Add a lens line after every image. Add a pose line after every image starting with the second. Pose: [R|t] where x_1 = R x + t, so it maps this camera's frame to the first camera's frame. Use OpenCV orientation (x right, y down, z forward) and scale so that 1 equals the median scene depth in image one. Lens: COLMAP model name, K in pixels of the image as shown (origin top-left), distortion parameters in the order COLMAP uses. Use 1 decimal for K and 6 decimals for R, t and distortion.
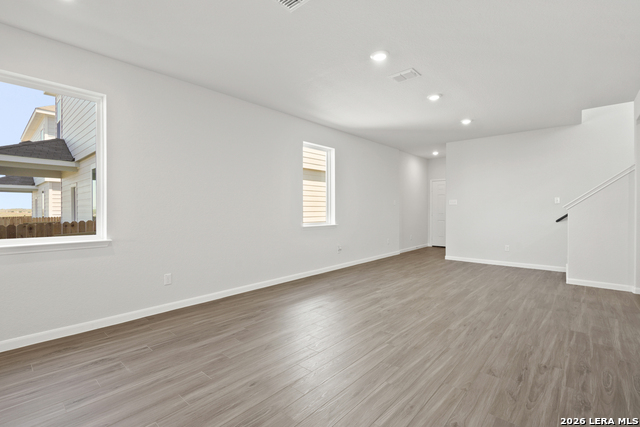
lens RADIAL K [[301.5, 0, 319.6], [0, 301.5, 210.1], [0, 0, 1]] dist [0.001191, 0.000037]
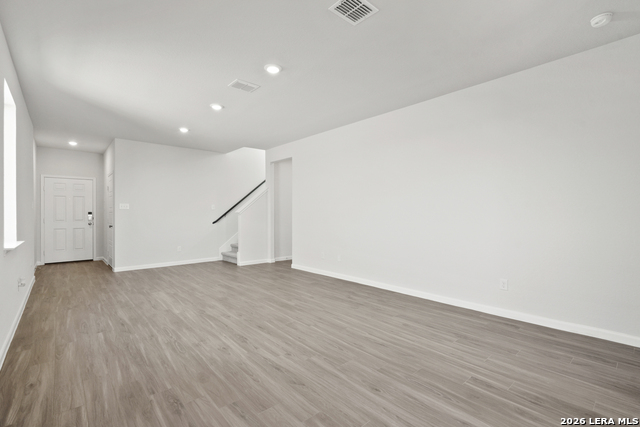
lens RADIAL K [[291.2, 0, 321.2], [0, 291.2, 216.5], [0, 0, 1]] dist [-0.003897, -0.000662]
pose [[0.111303, -0.008473, 0.993750, -0.786215], [0.001385, 0.999964, 0.008371, -0.002772], [-0.993786, 0.000445, 0.111311, 0.708178]]
